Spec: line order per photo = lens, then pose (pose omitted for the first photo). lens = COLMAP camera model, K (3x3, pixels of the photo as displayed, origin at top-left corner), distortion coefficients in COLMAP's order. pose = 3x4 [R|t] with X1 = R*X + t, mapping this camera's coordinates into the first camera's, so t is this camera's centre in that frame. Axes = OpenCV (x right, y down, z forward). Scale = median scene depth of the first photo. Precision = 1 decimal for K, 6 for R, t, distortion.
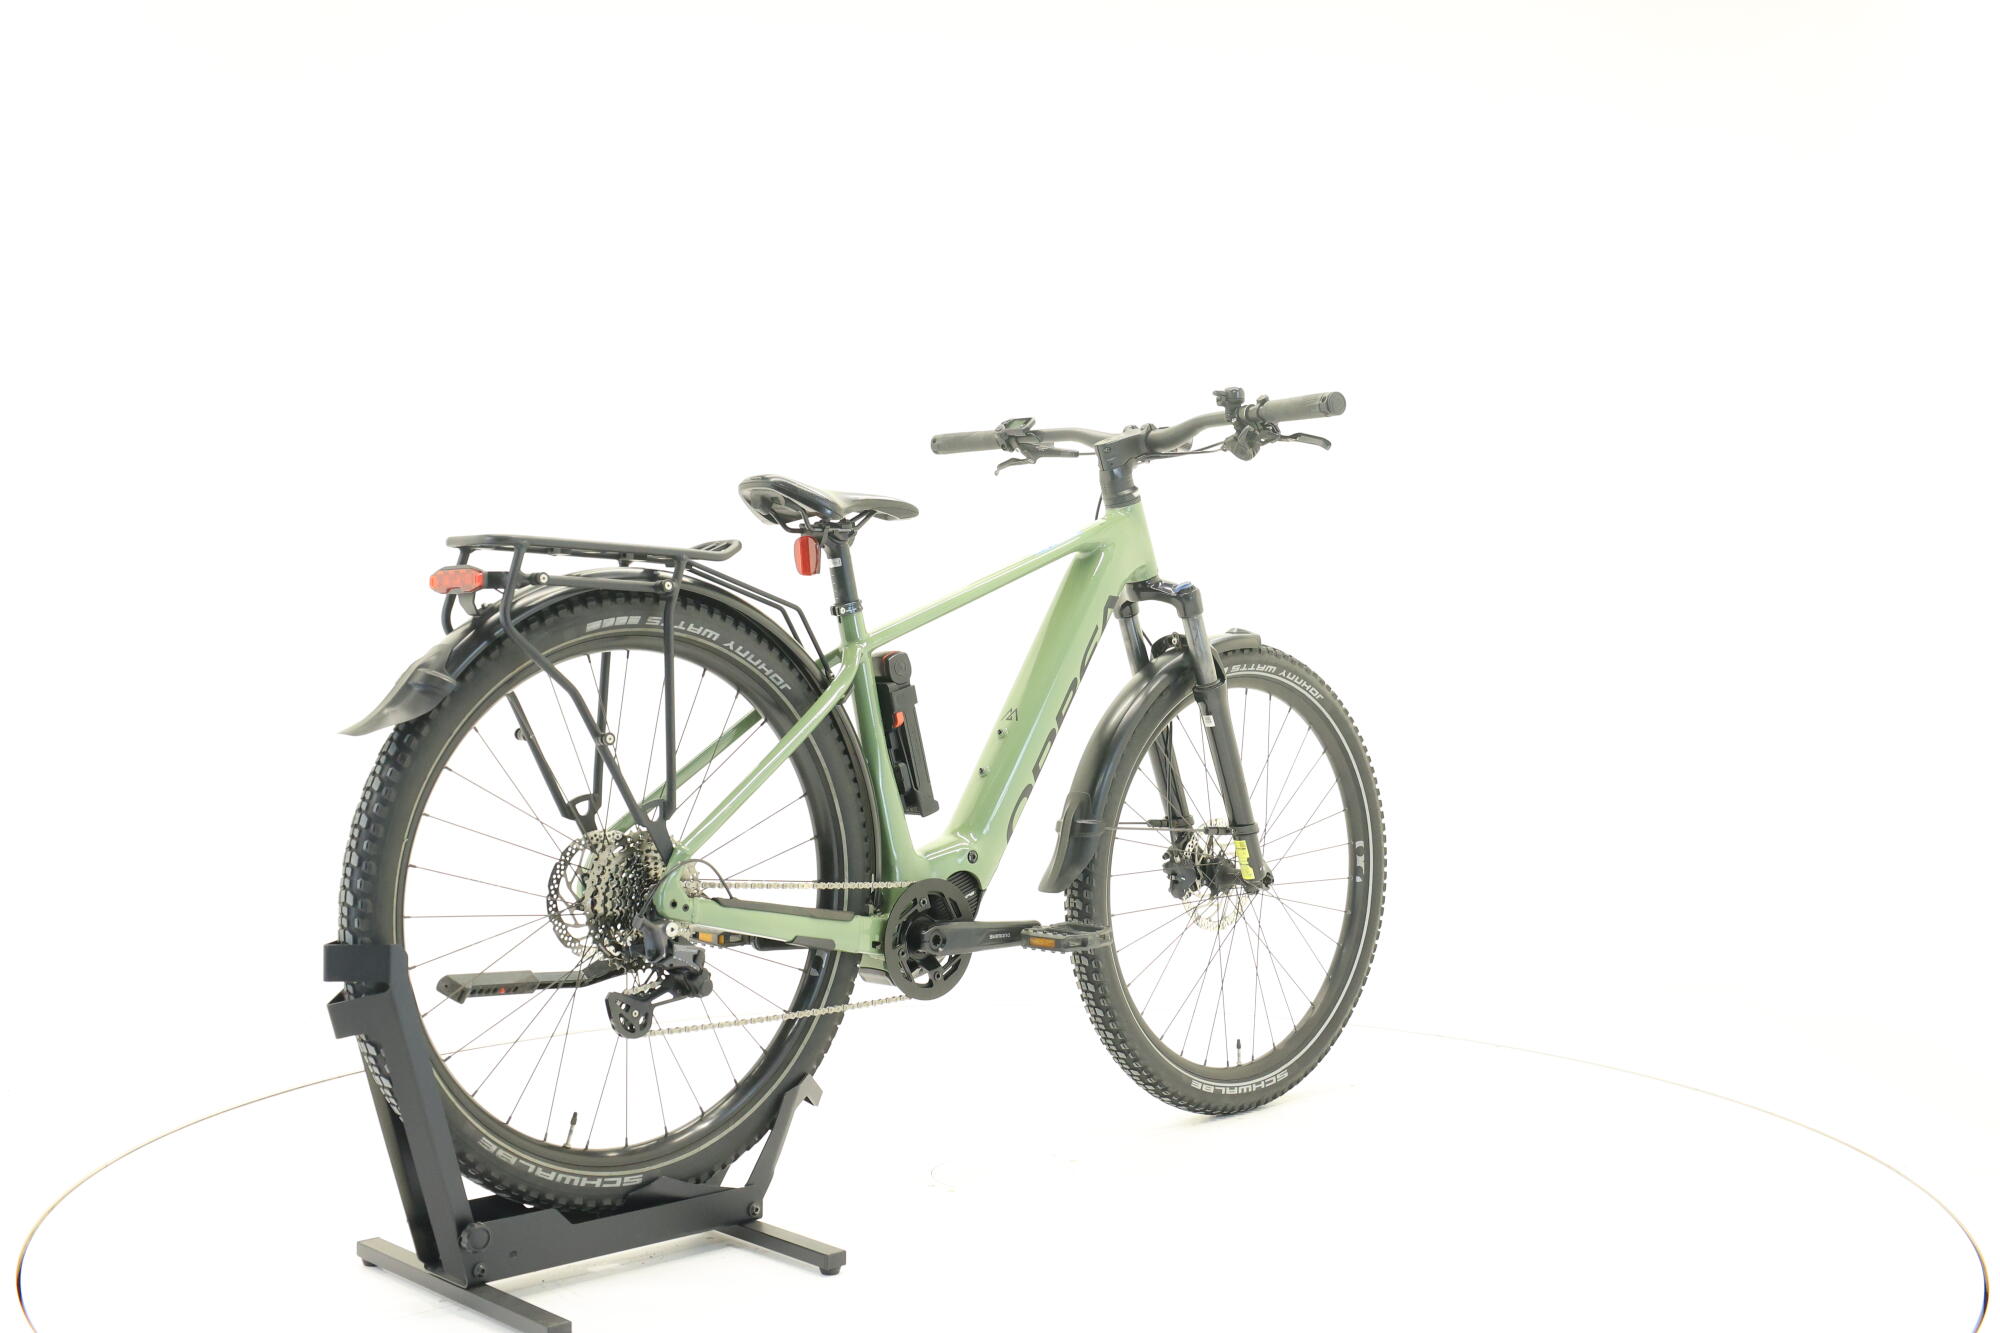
lens RADIAL K [[2136.9, 0, 997.9], [0, 2136.9, 622.3], [0, 0, 1]] dist [-0.006974, 0.000507]
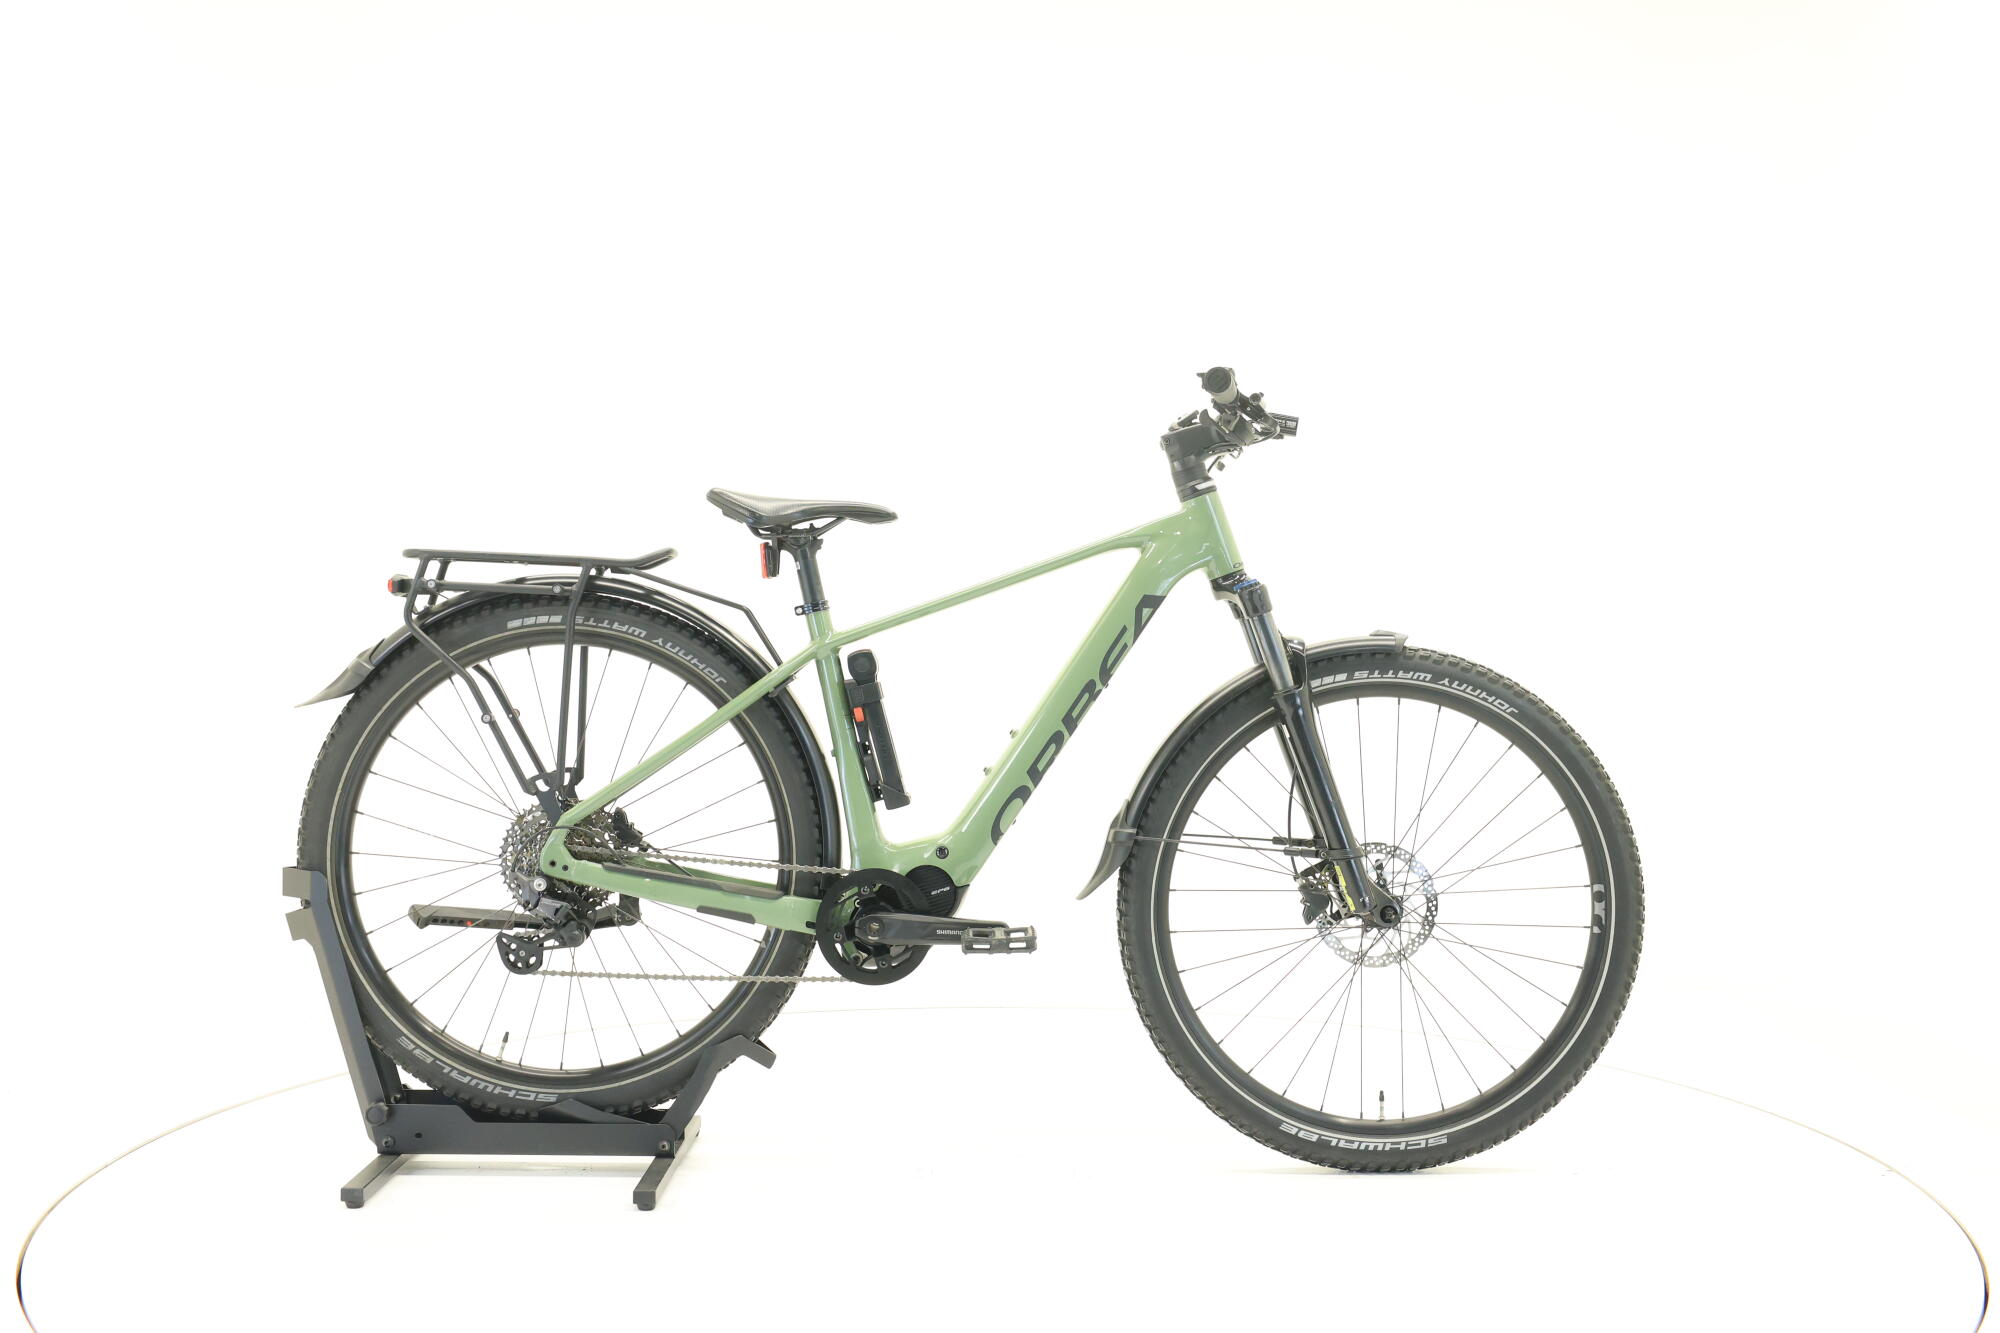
lens RADIAL K [[2136.9, 0, 997.9], [0, 2136.9, 622.3], [0, 0, 1]] dist [-0.006974, 0.000507]
pose [[0.722660, -0.000911, -0.691203, 0.763311], [-0.002733, 0.999988, -0.004176, 0.004608], [0.691199, 0.004907, 0.722648, 0.302830]]
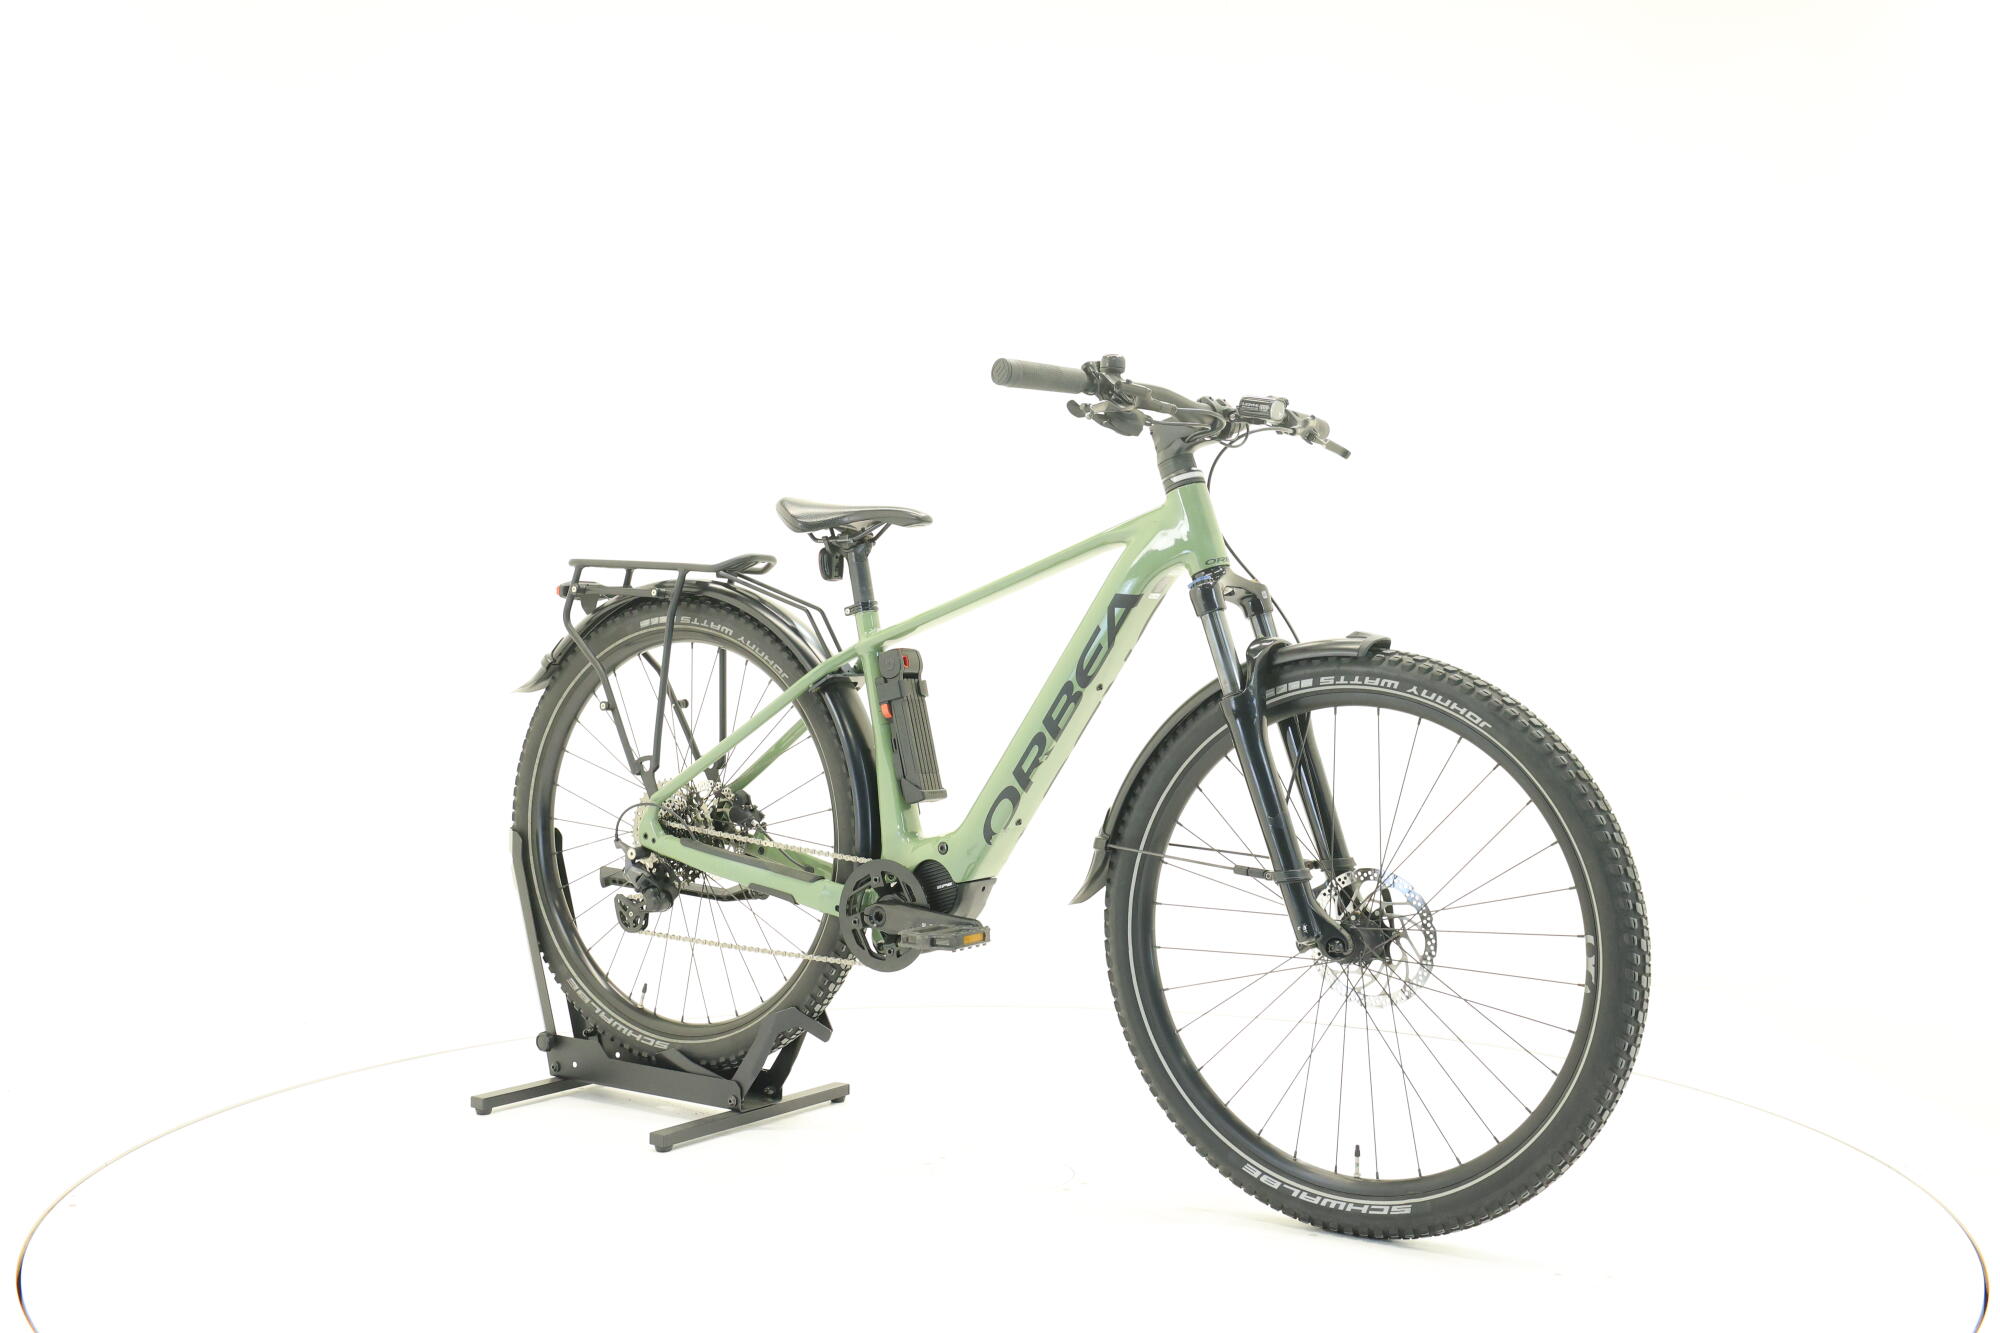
lens RADIAL K [[2136.9, 0, 997.9], [0, 2136.9, 622.3], [0, 0, 1]] dist [-0.006974, 0.000507]
pose [[0.192796, -0.001224, -0.981238, 1.084396], [-0.006069, 0.999979, -0.002440, 0.002785], [0.981220, 0.006426, 0.192785, 0.886185]]
